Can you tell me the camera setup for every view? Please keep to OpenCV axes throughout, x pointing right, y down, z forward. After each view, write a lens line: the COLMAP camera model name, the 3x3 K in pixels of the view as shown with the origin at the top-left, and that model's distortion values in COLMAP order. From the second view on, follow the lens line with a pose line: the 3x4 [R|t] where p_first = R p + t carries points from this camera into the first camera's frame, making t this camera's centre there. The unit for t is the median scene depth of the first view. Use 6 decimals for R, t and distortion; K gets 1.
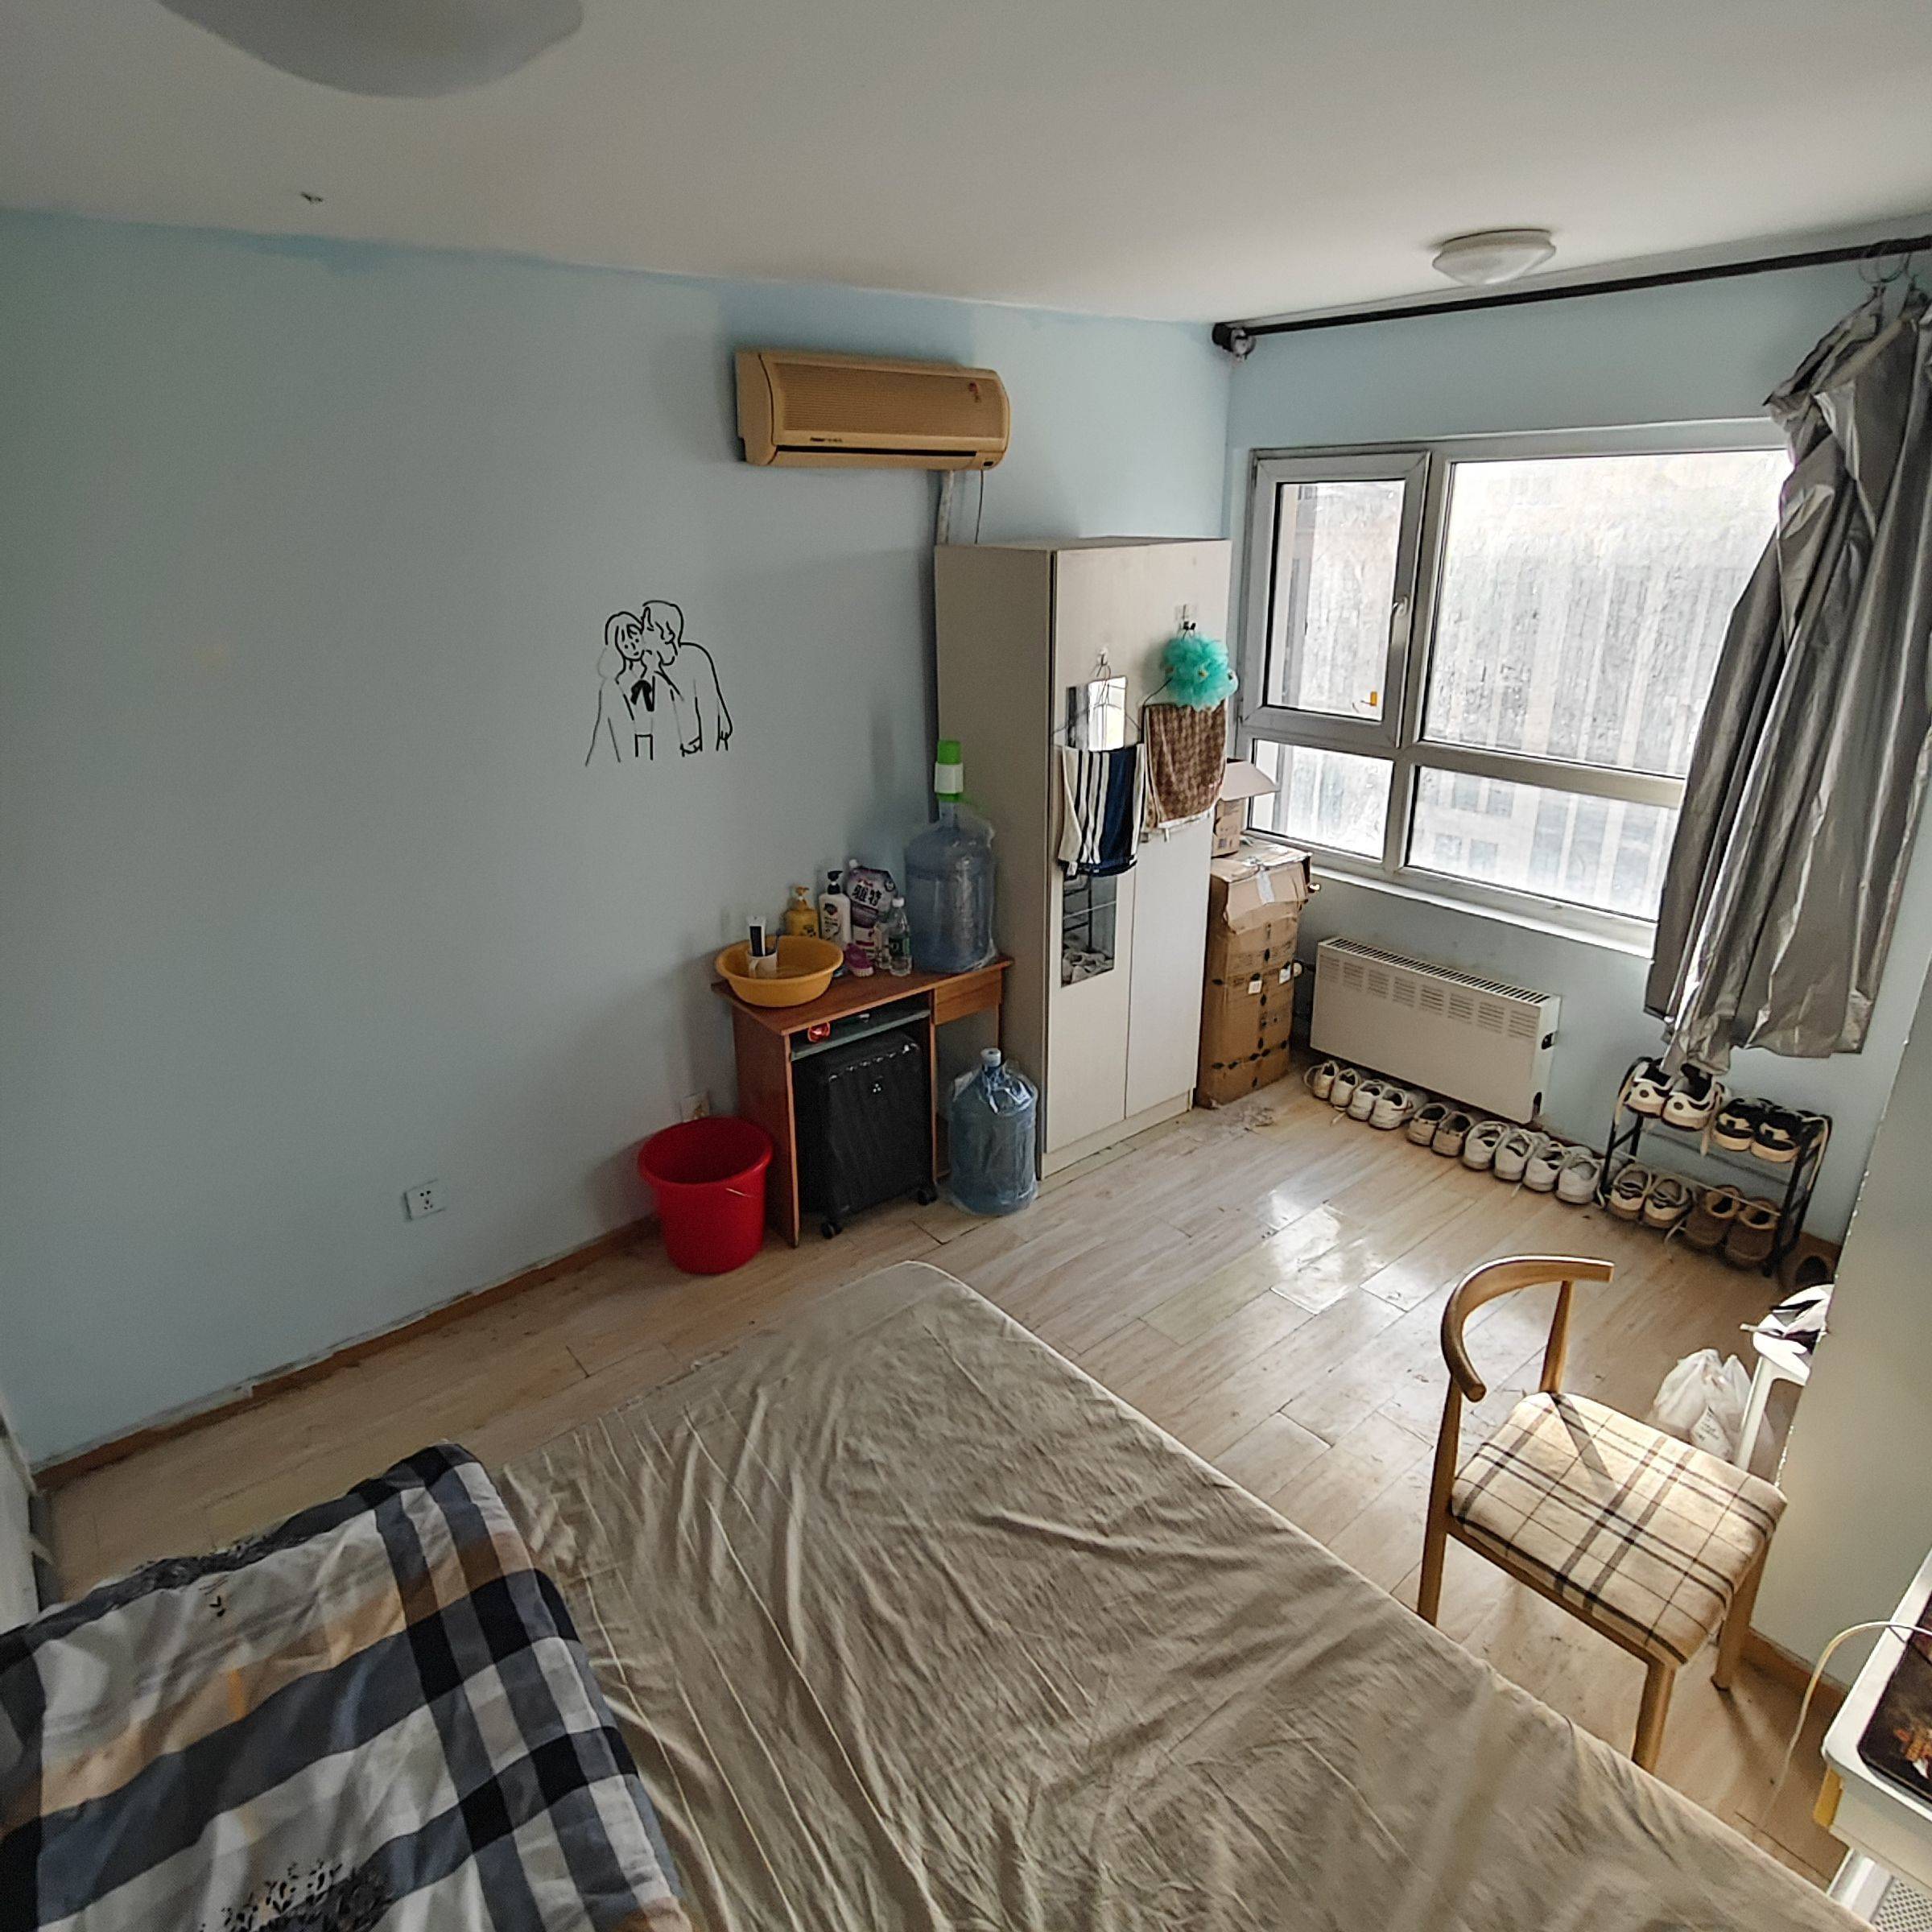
lens RADIAL K [[1208.1, 0, 959.0], [0, 1208.1, 962.4], [0, 0, 1]] dist [0.003446, -0.002280]
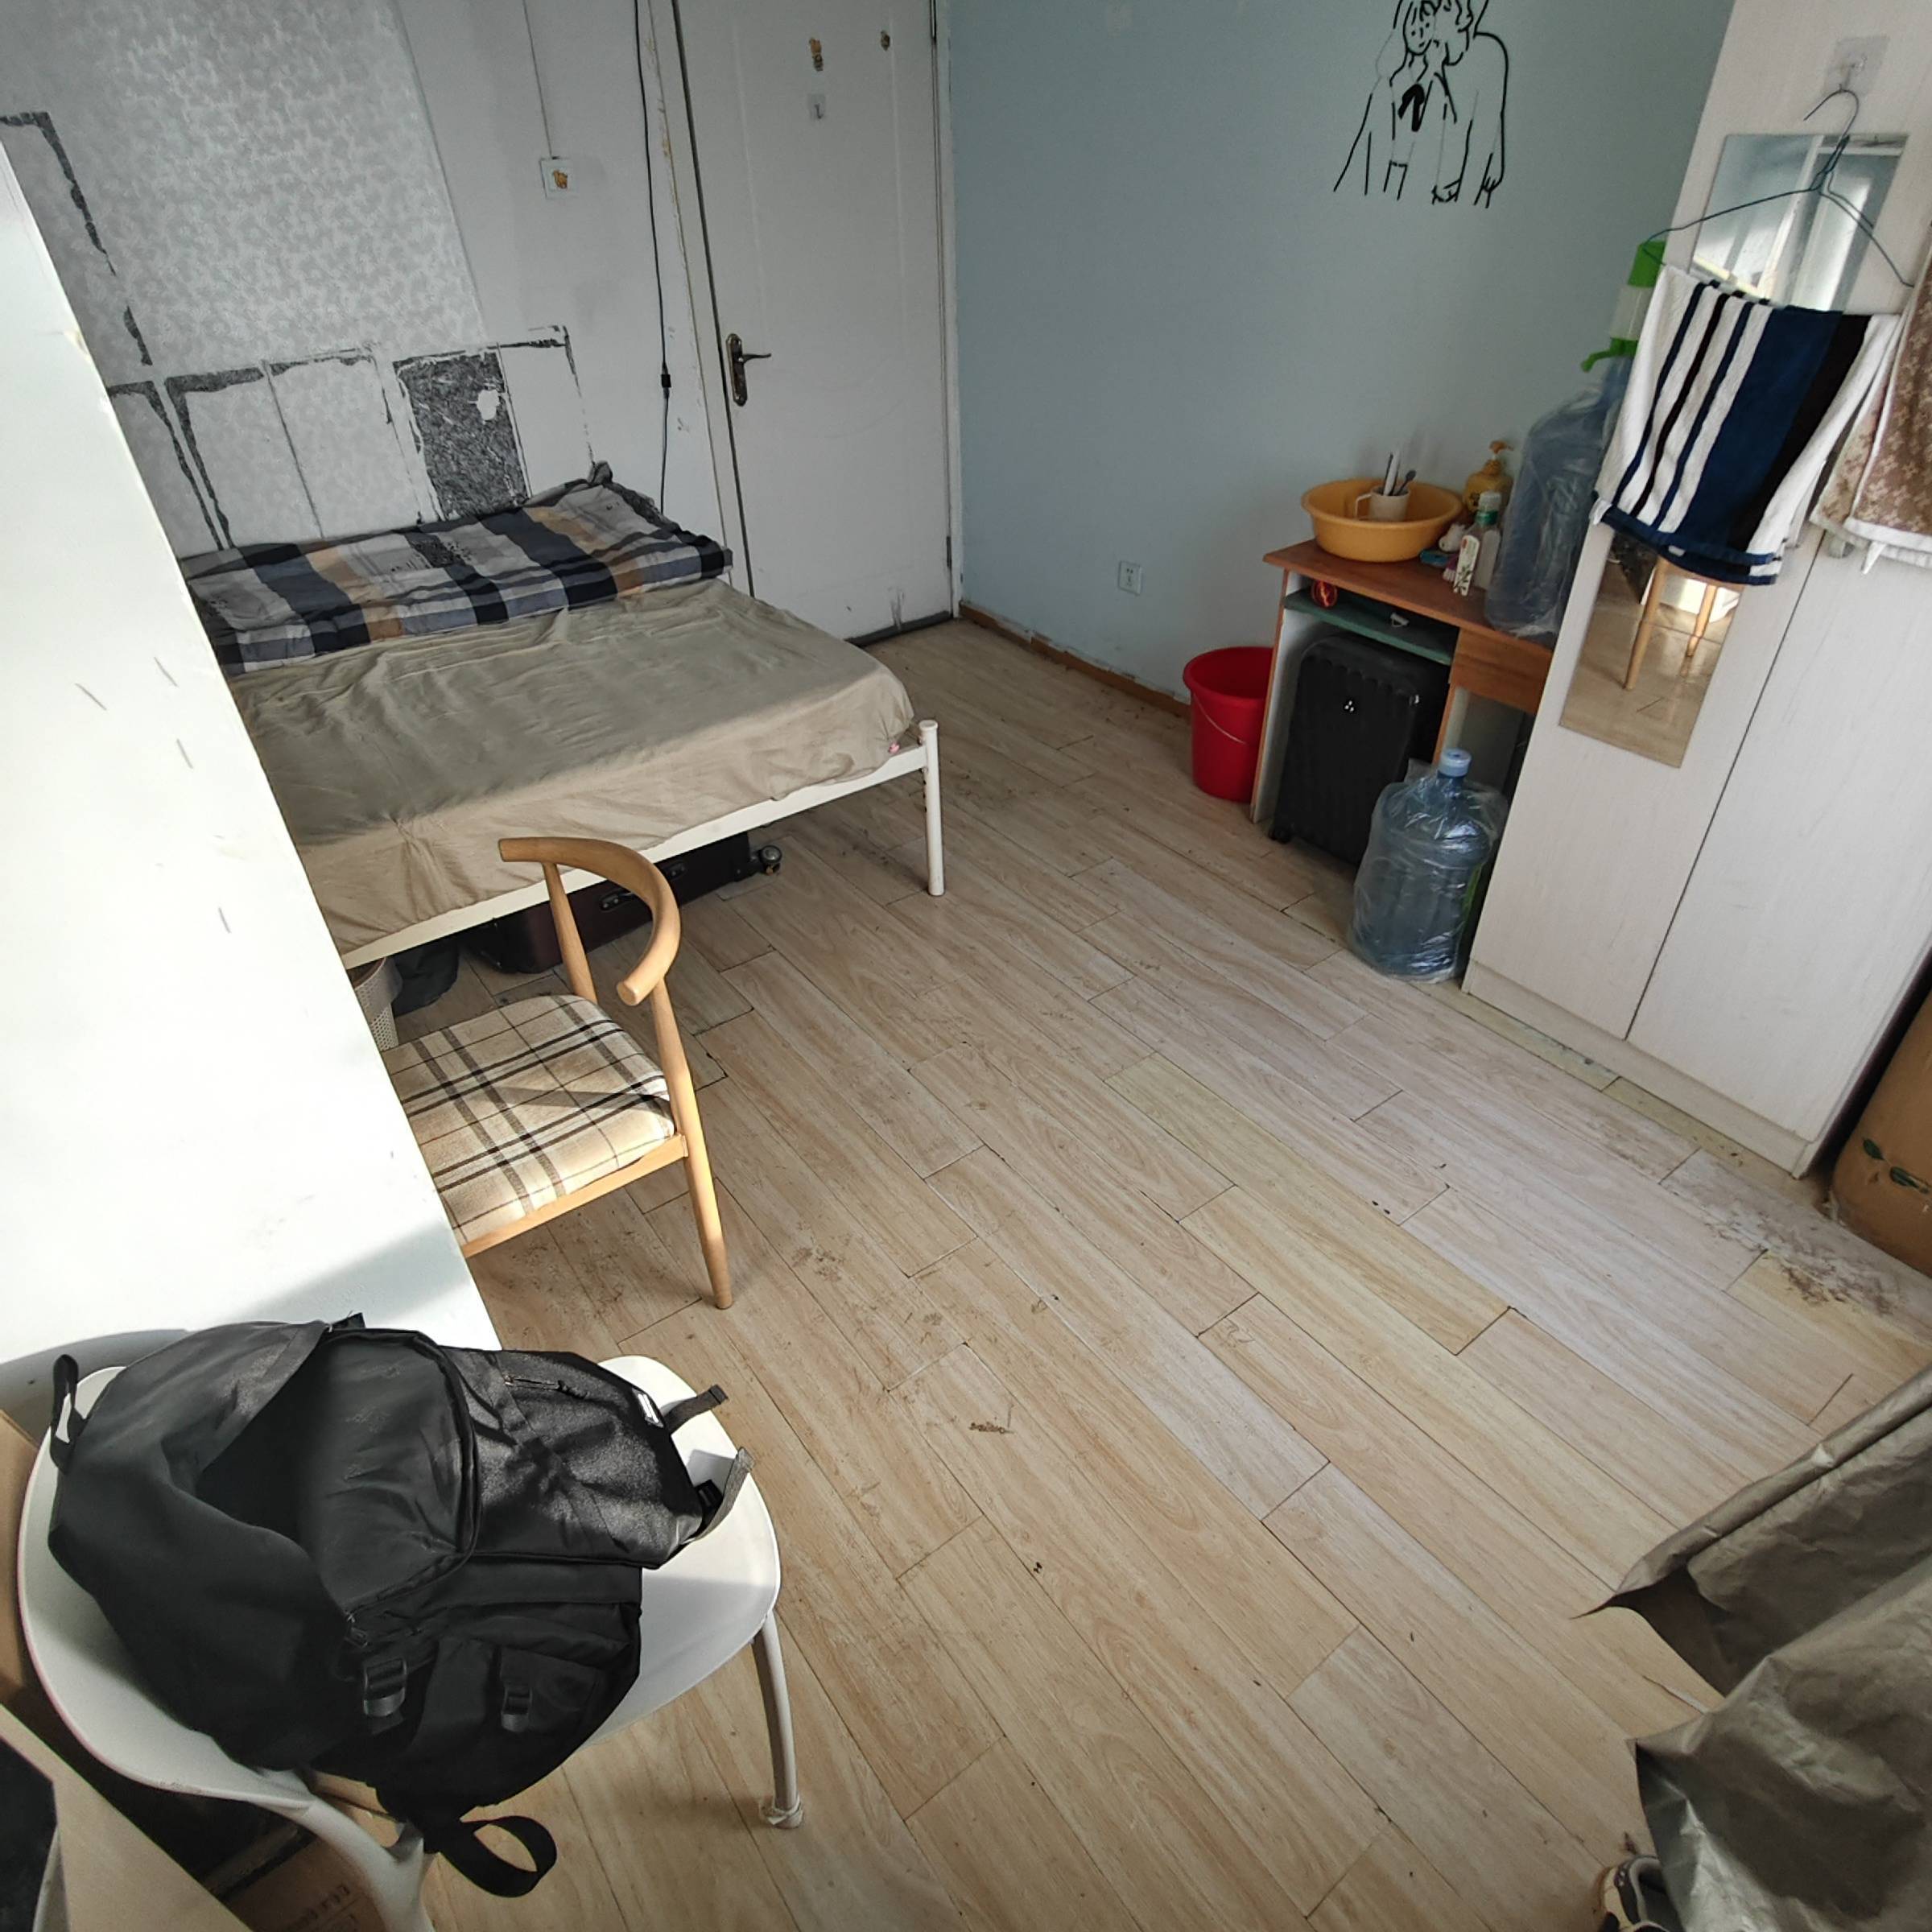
lens RADIAL K [[1208.1, 0, 962.9], [0, 1208.1, 973.1], [0, 0, 1]] dist [0.003446, -0.002280]
pose [[-0.063964, 0.604113, -0.794327, 0.764609], [-0.339937, 0.735166, 0.586493, -0.164496], [0.938270, 0.307536, 0.158336, 0.756239]]
